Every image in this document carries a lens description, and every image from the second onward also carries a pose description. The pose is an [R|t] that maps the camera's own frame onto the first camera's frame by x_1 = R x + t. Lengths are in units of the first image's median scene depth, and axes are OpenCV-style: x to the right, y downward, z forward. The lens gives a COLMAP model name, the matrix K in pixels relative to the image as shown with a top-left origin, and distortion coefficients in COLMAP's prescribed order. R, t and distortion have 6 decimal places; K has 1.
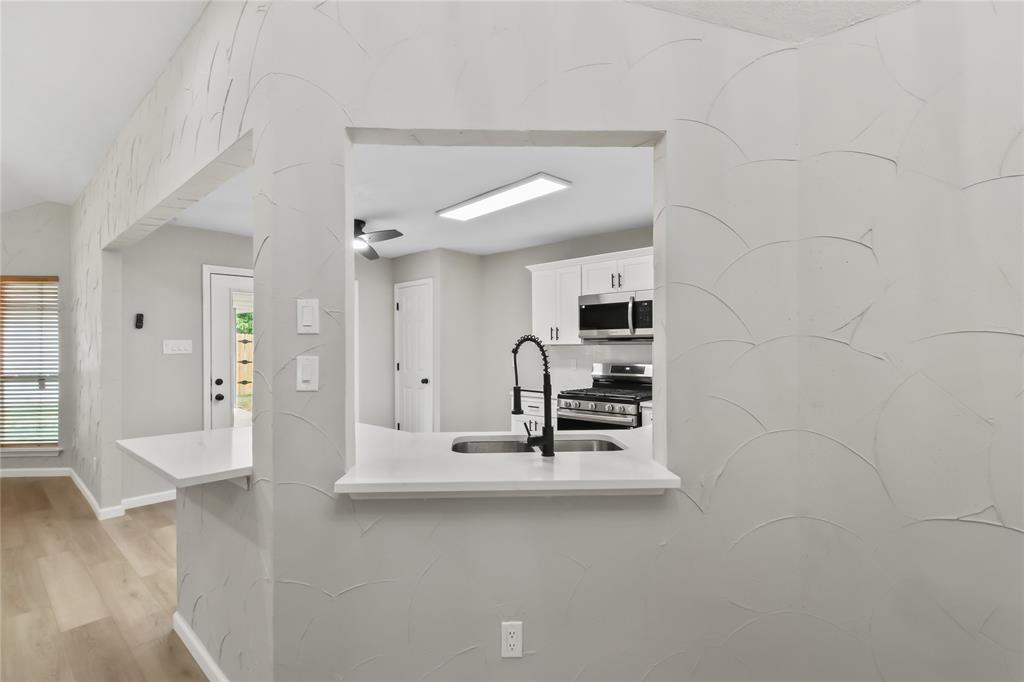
lens RADIAL K [[481.7, 0, 512.0], [0, 481.7, 341.0], [0, 0, 1]] dist [0.002674, 0.000098]
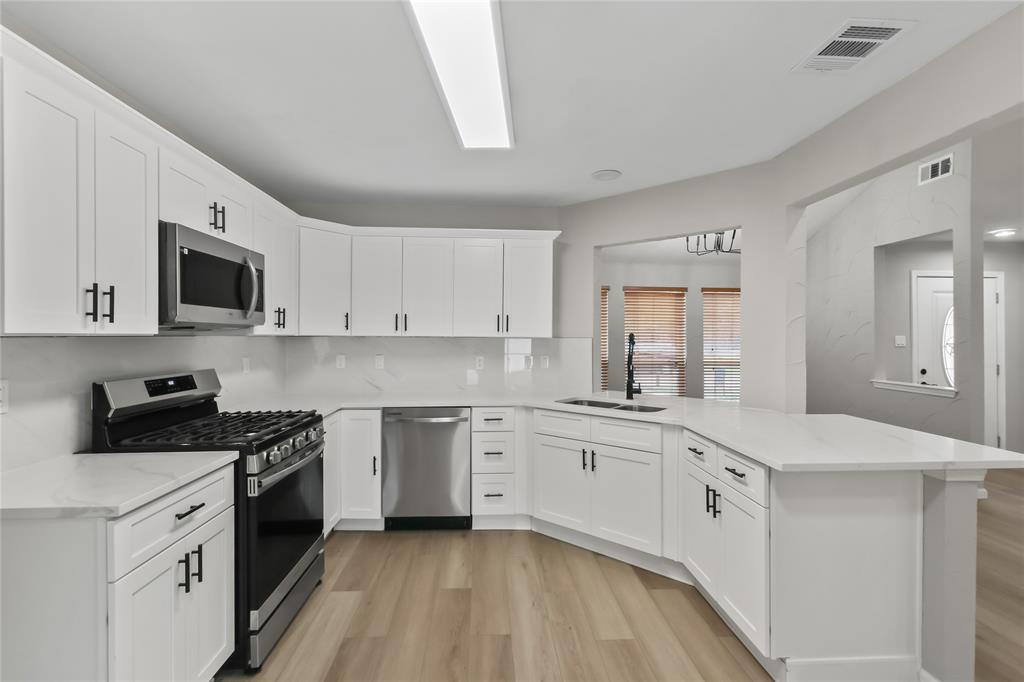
lens RADIAL K [[481.7, 0, 512.0], [0, 481.7, 341.0], [0, 0, 1]] dist [0.002674, 0.000098]
pose [[-0.706420, -0.002096, 0.707790, -0.399429], [-0.008237, 0.999952, -0.005260, 0.012084], [-0.707745, -0.009546, -0.706404, 1.152207]]
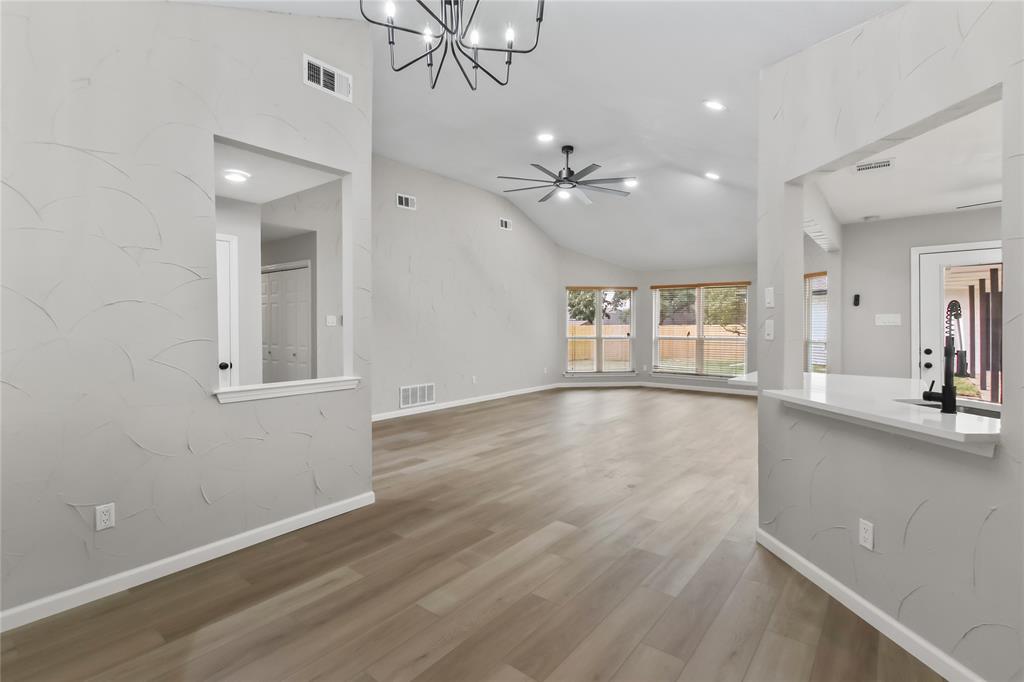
lens RADIAL K [[481.7, 0, 512.0], [0, 481.7, 341.0], [0, 0, 1]] dist [0.002674, 0.000098]
pose [[0.056717, 0.033028, -0.997844, 0.488003], [0.011235, 0.999368, 0.033717, 0.014487], [0.998327, -0.013123, 0.056310, -0.012056]]
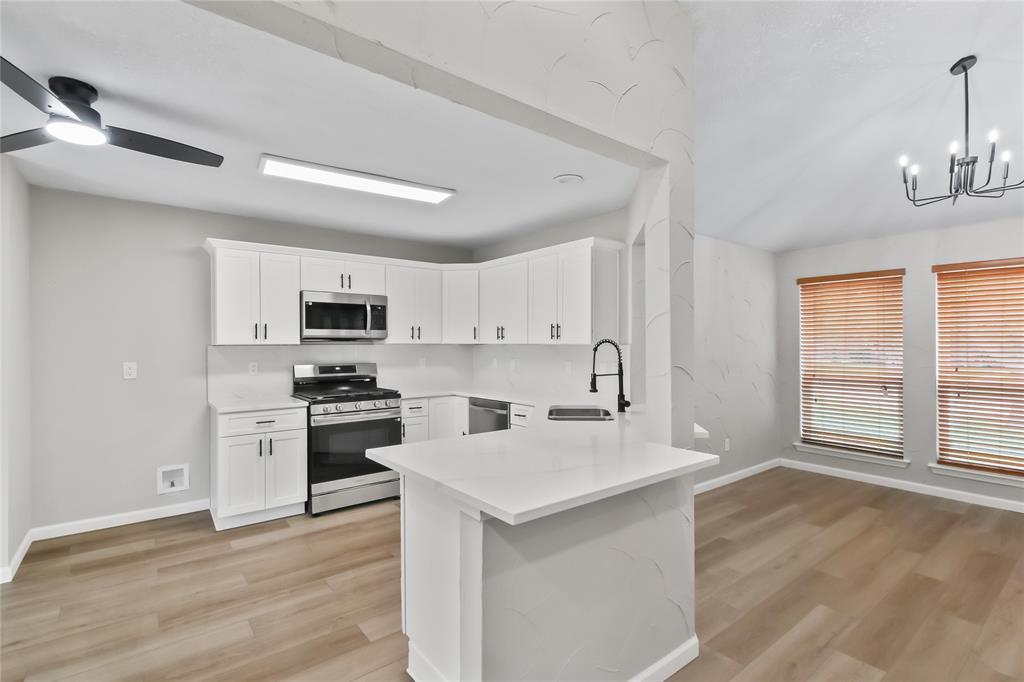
lens RADIAL K [[481.7, 0, 512.0], [0, 481.7, 341.0], [0, 0, 1]] dist [0.002674, 0.000098]
pose [[0.169413, 0.014861, 0.985433, -0.721328], [-0.013020, 0.999833, -0.012840, 0.008302], [-0.985459, -0.010655, 0.169578, 0.488557]]
